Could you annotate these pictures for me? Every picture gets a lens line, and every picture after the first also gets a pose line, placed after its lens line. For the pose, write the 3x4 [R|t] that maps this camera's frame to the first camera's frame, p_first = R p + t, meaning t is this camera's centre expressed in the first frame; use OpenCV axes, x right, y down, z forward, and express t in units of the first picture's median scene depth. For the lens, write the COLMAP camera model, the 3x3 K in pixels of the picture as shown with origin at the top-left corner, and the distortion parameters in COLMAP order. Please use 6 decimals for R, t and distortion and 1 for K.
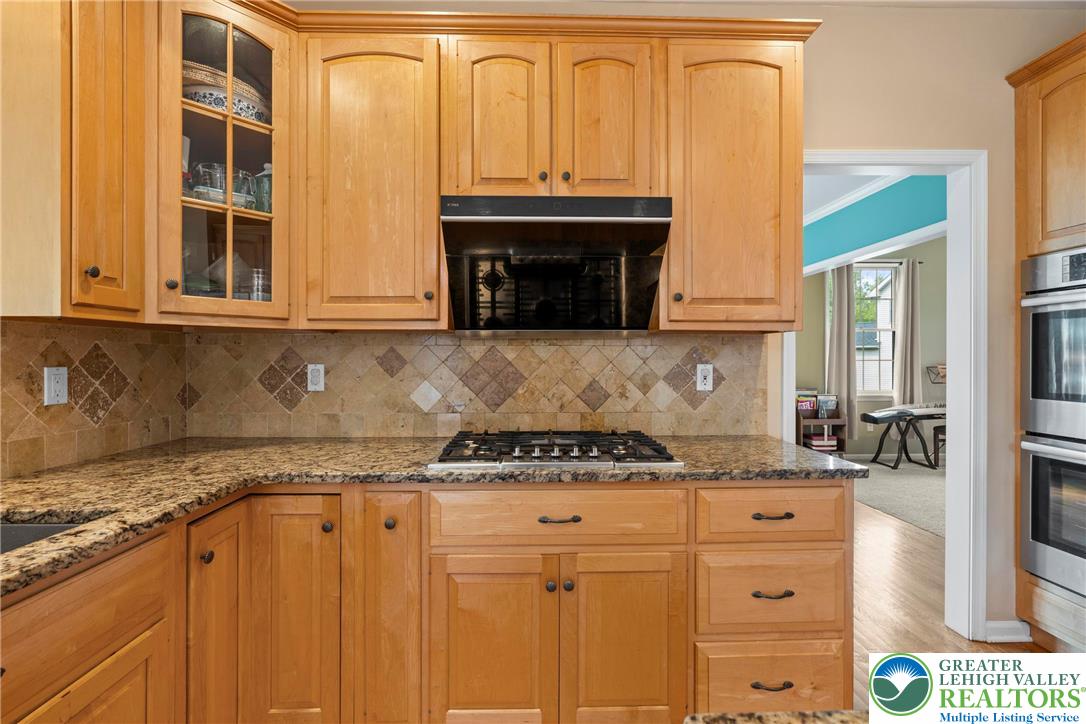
lens RADIAL K [[486.8, 0, 540.7], [0, 486.8, 359.0], [0, 0, 1]] dist [-0.005282, 0.000299]
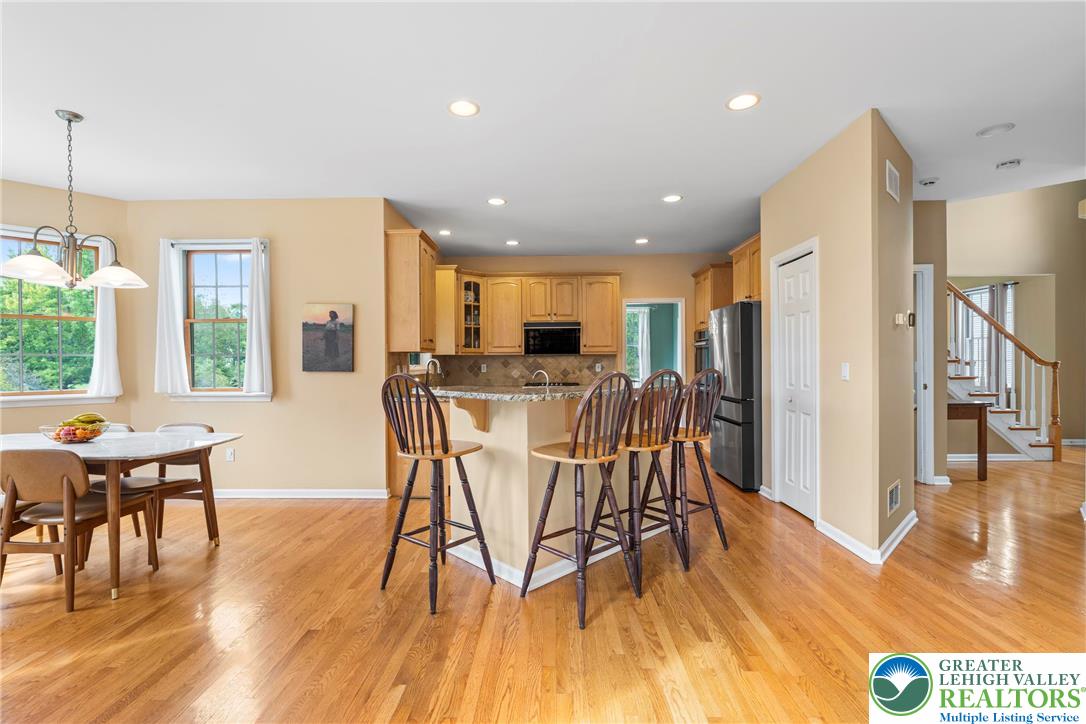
lens RADIAL K [[492.0, 0, 543.6], [0, 492.0, 357.7], [0, 0, 1]] dist [-0.007522, -0.000458]
pose [[0.999330, -0.008385, -0.035627, 0.083479], [0.008059, 0.999925, -0.009266, -0.001233], [0.035702, 0.008972, 0.999322, -2.451691]]
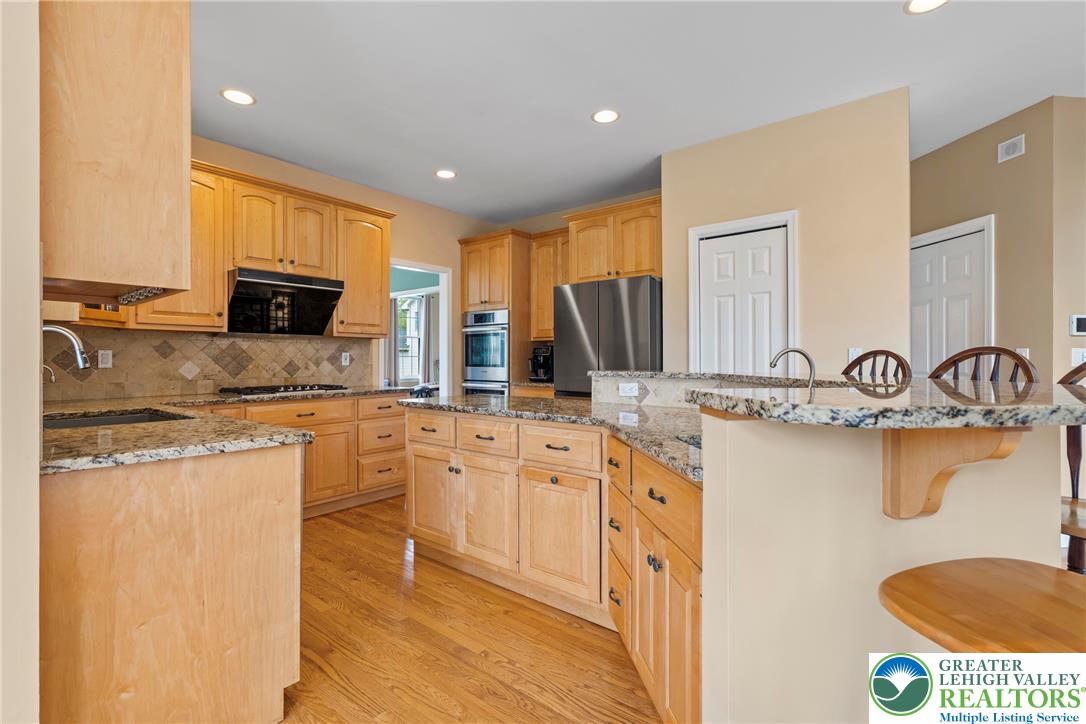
lens RADIAL K [[497.8, 0, 544.6], [0, 497.8, 357.5], [0, 0, 1]] dist [0.001728, 0.000238]
pose [[0.638116, 0.001060, 0.769940, -0.783853], [0.003794, 0.999983, -0.004520, 0.045693], [-0.769931, 0.005805, 0.638101, -1.048625]]
